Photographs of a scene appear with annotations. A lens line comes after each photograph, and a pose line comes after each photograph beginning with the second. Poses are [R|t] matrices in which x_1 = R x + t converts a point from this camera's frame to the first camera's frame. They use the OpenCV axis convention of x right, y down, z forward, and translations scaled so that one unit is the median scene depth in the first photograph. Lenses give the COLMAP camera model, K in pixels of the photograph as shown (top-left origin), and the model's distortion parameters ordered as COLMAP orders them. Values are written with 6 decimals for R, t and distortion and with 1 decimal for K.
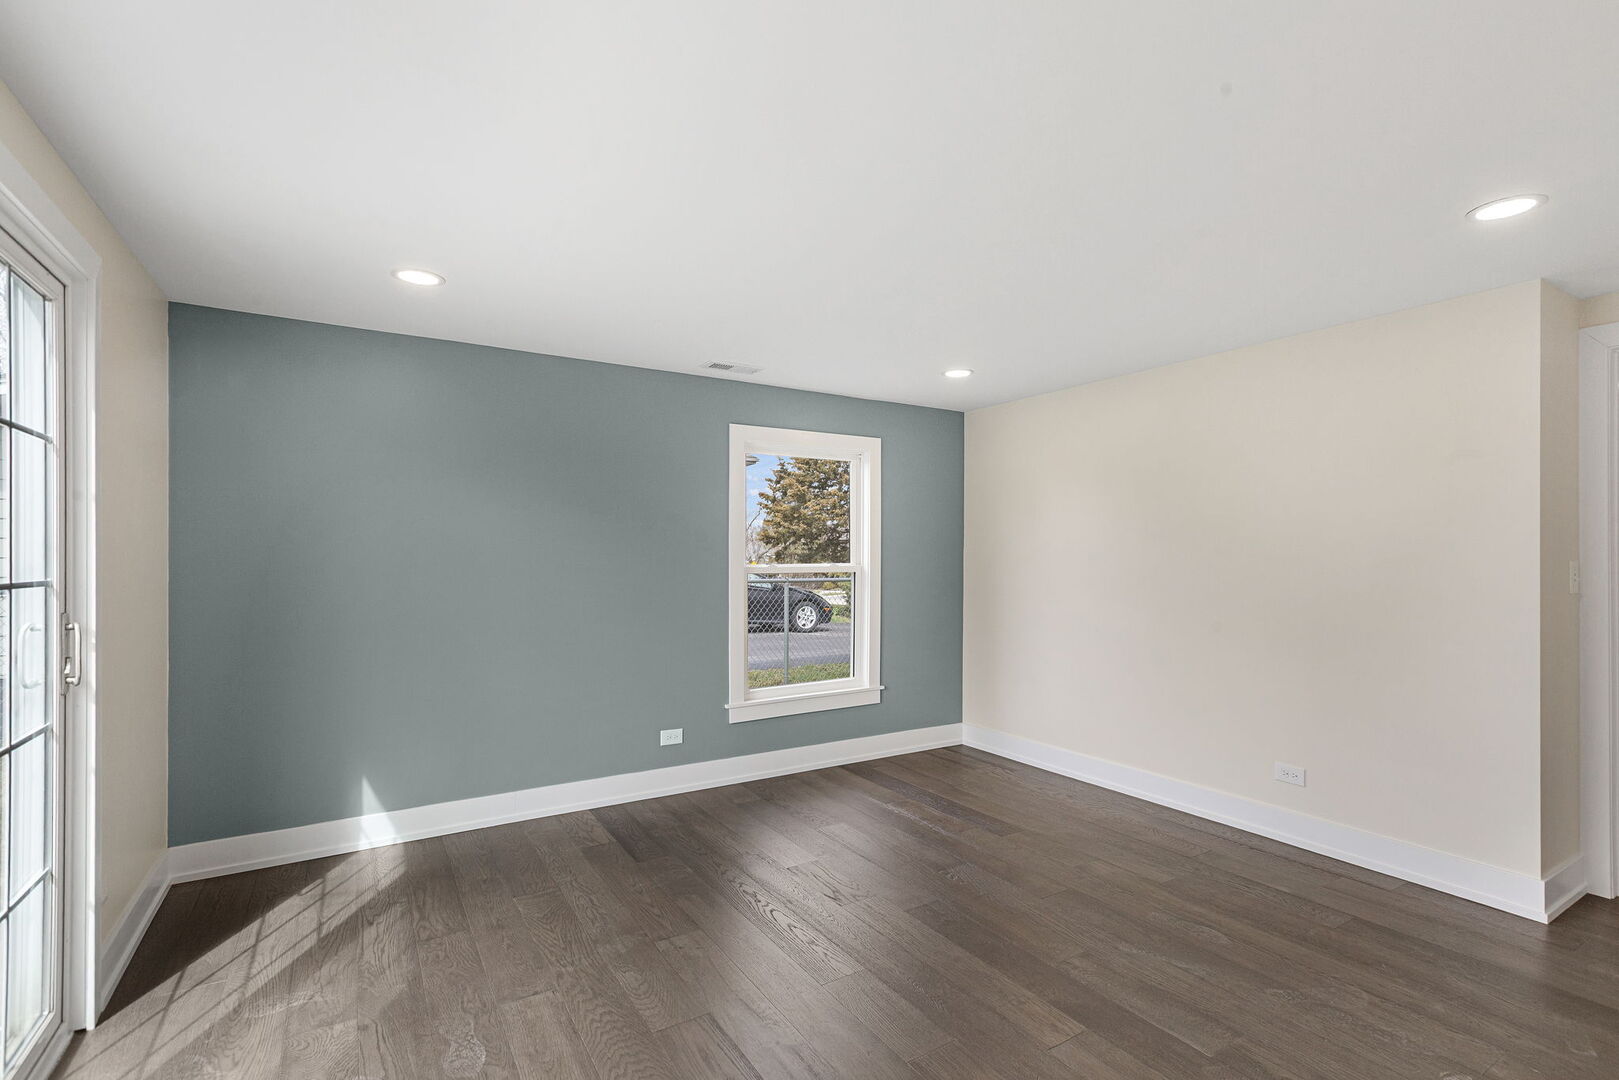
lens RADIAL K [[740.9, 0, 819.3], [0, 740.9, 541.4], [0, 0, 1]] dist [0.003478, 0.000057]
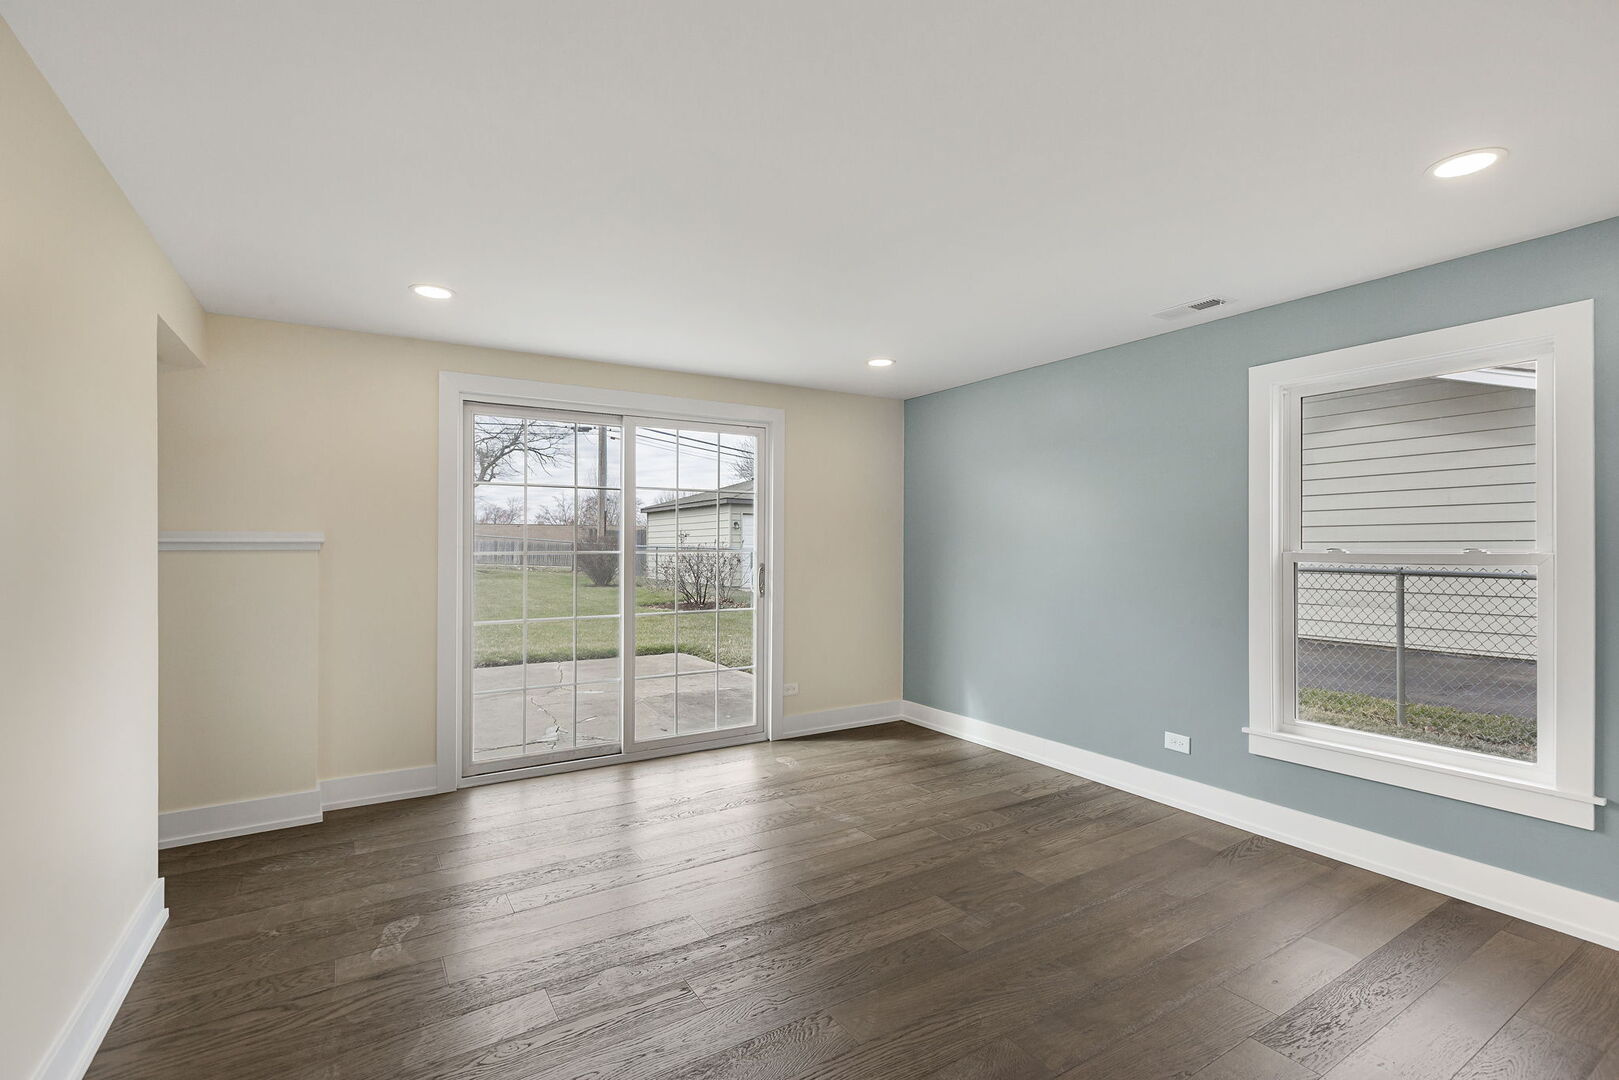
lens RADIAL K [[740.9, 0, 819.3], [0, 740.9, 541.4], [0, 0, 1]] dist [0.003478, 0.000057]
pose [[0.010397, 0.002398, -0.999943, 0.761839], [0.022206, 0.999750, 0.002628, 0.012571], [0.999699, -0.022232, 0.010341, 0.636189]]
